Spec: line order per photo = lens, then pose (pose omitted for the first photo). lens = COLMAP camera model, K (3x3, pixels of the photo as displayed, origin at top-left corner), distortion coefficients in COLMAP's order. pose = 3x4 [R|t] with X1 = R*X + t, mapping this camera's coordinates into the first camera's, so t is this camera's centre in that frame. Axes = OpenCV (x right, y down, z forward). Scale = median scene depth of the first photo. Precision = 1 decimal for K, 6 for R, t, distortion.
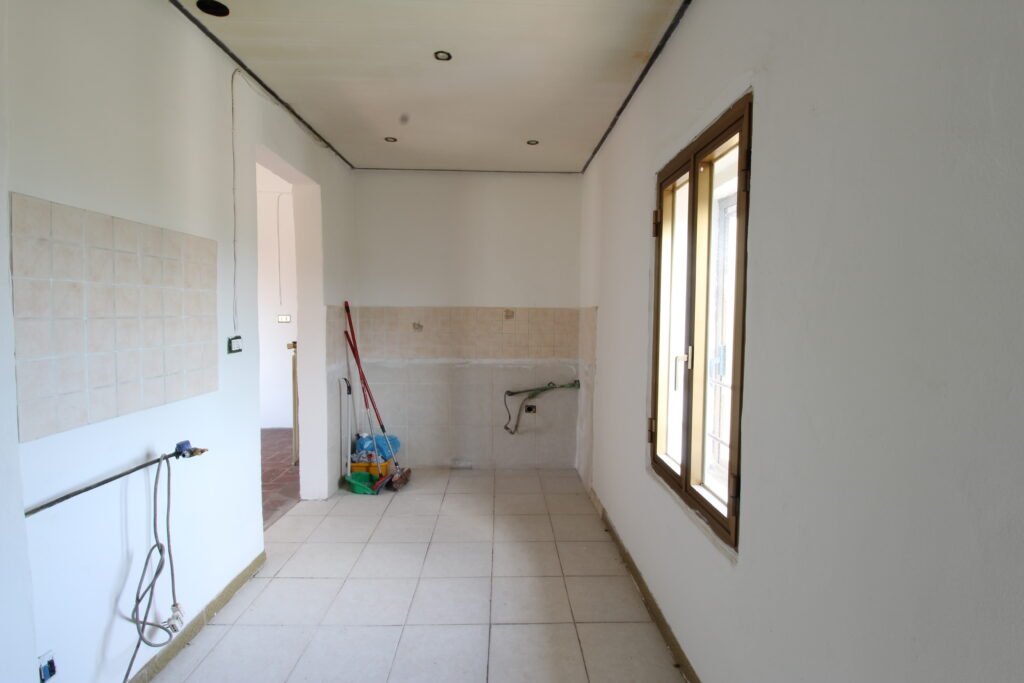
lens RADIAL K [[472.3, 0, 514.1], [0, 472.3, 335.4], [0, 0, 1]] dist [-0.000756, -0.012715]
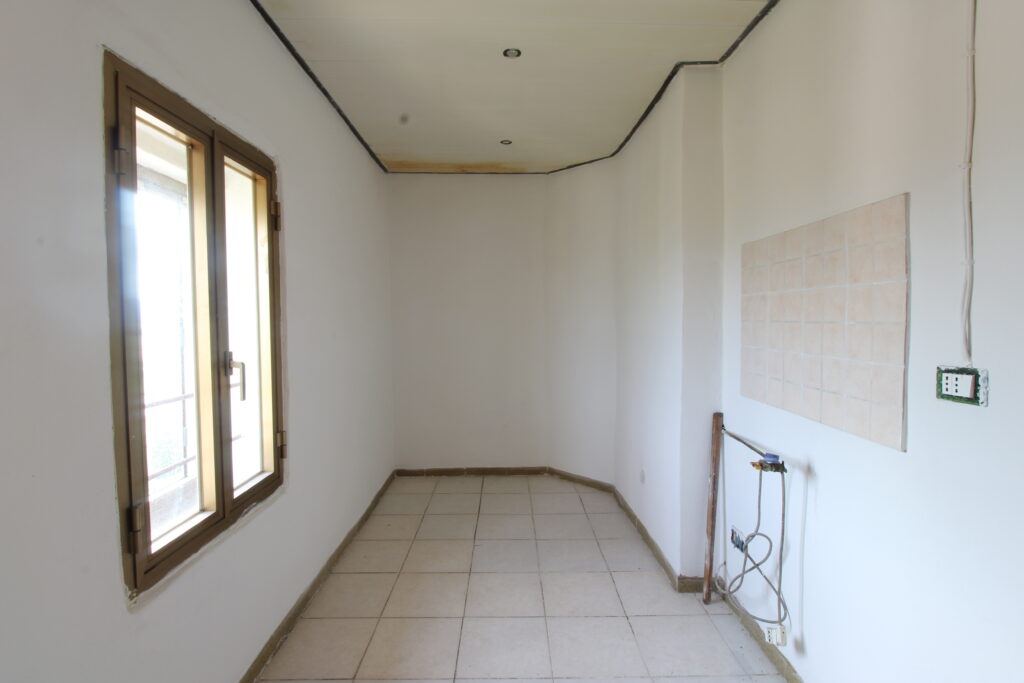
lens RADIAL K [[472.3, 0, 514.1], [0, 472.3, 335.4], [0, 0, 1]] dist [-0.000756, -0.012715]
pose [[-0.999930, -0.006352, 0.009980, -0.191597], [-0.005440, 0.996025, 0.088907, -0.089882], [-0.010505, 0.088846, -0.995990, 1.894394]]
